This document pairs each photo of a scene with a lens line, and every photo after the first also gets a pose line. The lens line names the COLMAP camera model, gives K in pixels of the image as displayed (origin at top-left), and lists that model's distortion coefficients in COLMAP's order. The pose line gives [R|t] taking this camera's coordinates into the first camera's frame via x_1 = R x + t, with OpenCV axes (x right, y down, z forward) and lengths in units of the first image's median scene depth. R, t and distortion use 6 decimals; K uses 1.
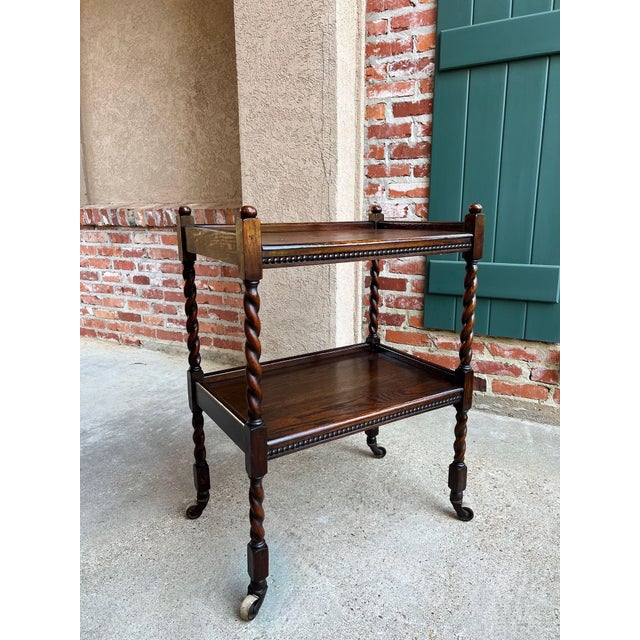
lens RADIAL K [[486.3, 0, 325.7], [0, 486.3, 318.1], [0, 0, 1]] dist [0.043548, -0.051801]
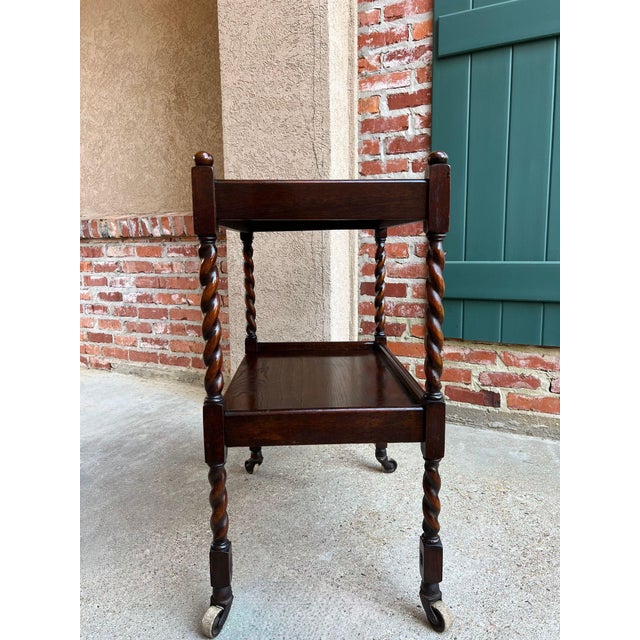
lens RADIAL K [[486.3, 0, 319.6], [0, 486.3, 312.5], [0, 0, 1]] dist [0.043548, -0.051801]
pose [[0.999528, -0.011177, 0.028626, -0.023155], [0.013567, 0.996311, -0.084739, 0.048833], [-0.027573, 0.085087, 0.995992, 0.105754]]
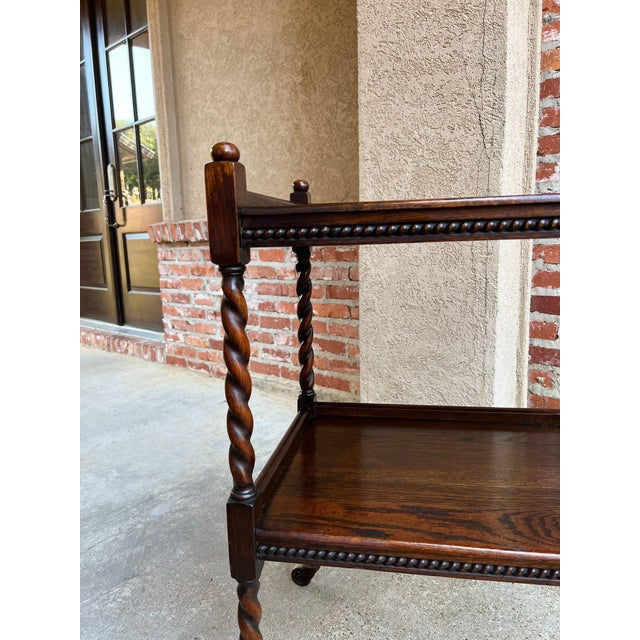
lens RADIAL K [[486.3, 0, 325.3], [0, 486.3, 321.6], [0, 0, 1]] dist [0.043548, -0.051801]
pose [[0.980375, 0.011450, -0.196811, -0.072622], [-0.021529, 0.998560, -0.049147, -0.008934], [0.195964, 0.052419, 0.979209, 0.269144]]
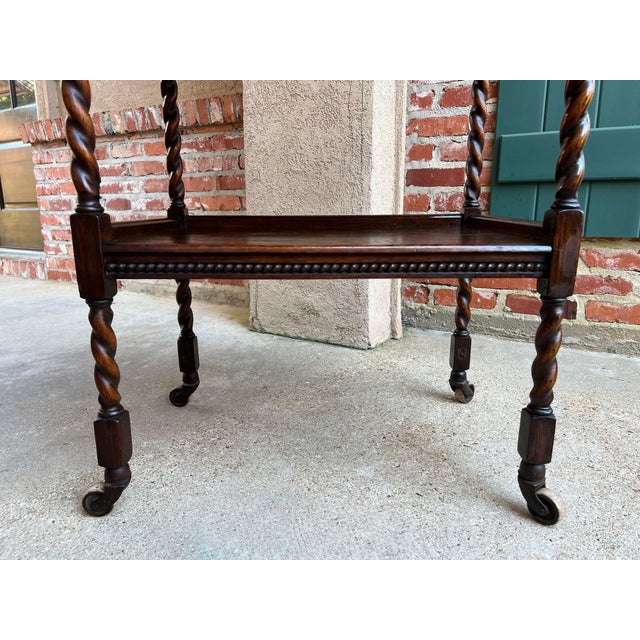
lens RADIAL K [[486.3, 0, 324.1], [0, 486.3, 320.3], [0, 0, 1]] dist [0.043548, -0.051801]
pose [[0.999794, 0.005881, -0.019443, -0.030220], [-0.005648, 0.999912, 0.012026, 0.143089], [0.019512, -0.011914, 0.999739, 0.261092]]
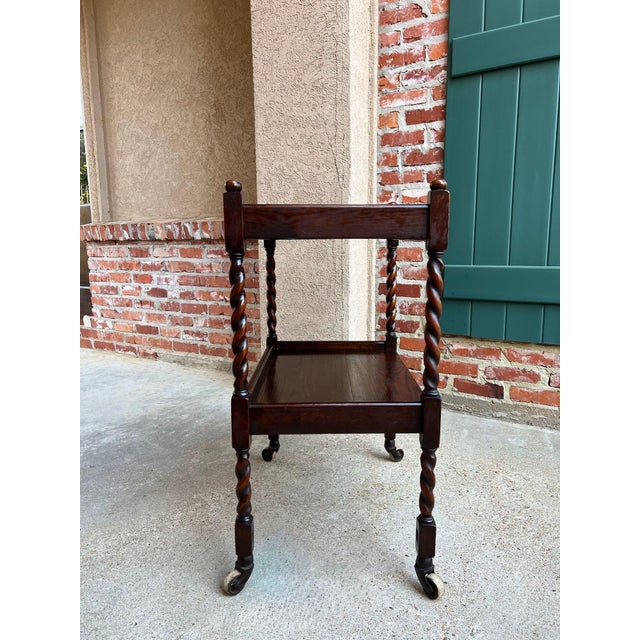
lens RADIAL K [[486.3, 0, 320.7], [0, 486.3, 323.6], [0, 0, 1]] dist [0.043548, -0.051801]
pose [[0.998950, 0.002581, -0.045735, 0.008445], [-0.004968, 0.998627, -0.052156, 0.052091], [0.045537, 0.052328, 0.997591, 0.002845]]
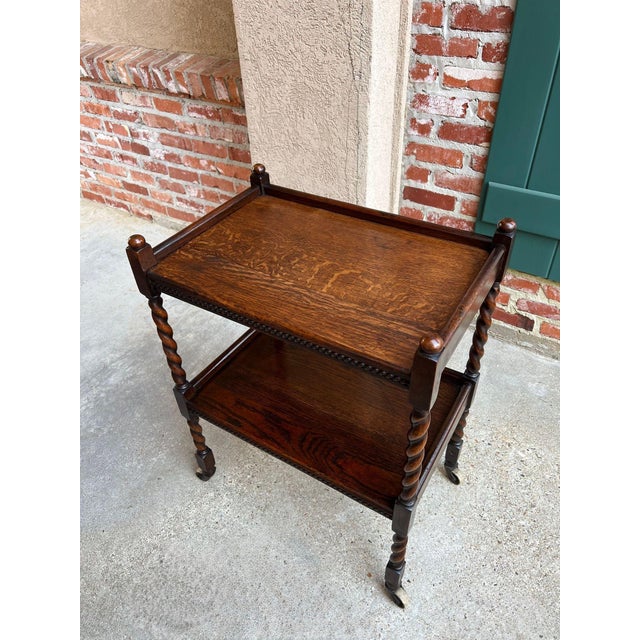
lens RADIAL K [[486.3, 0, 321.1], [0, 486.3, 318.8], [0, 0, 1]] dist [0.043548, -0.051801]
pose [[0.996763, 0.024233, -0.076651, 0.013536], [0.012970, 0.892518, 0.450825, -0.270209], [0.079337, -0.450360, 0.889315, 0.185903]]
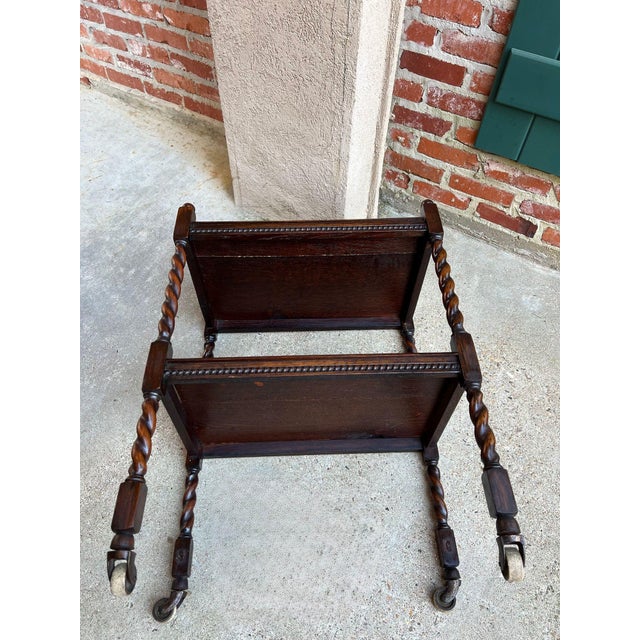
lens RADIAL K [[486.3, 0, 317.5], [0, 486.3, 330.2], [0, 0, 1]] dist [0.043548, -0.051801]
pose [[0.998652, 0.050806, -0.010604, -0.003893], [-0.031197, 0.750901, 0.659677, -0.244326], [0.041478, -0.658457, 0.751474, 0.286590]]
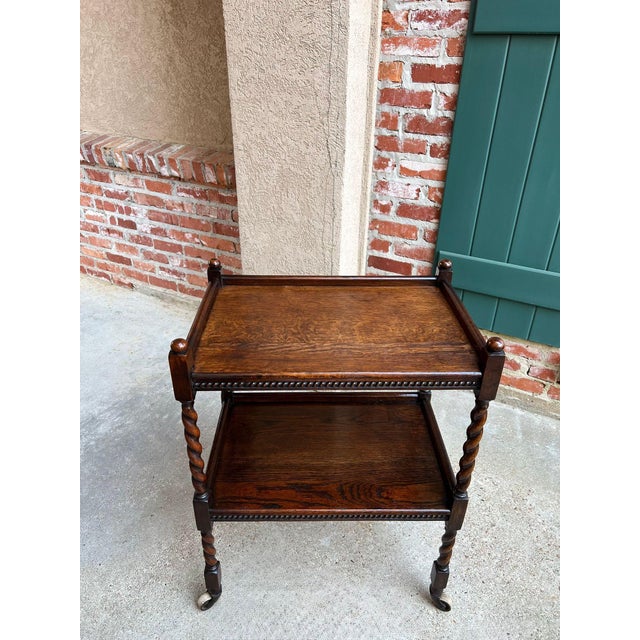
lens RADIAL K [[486.3, 0, 316.9], [0, 486.3, 326.0], [0, 0, 1]] dist [0.043548, -0.051801]
pose [[0.999899, 0.012267, 0.007128, -0.025174], [-0.013874, 0.950471, 0.310505, -0.261235], [-0.002966, -0.310572, 0.950545, 0.064850]]
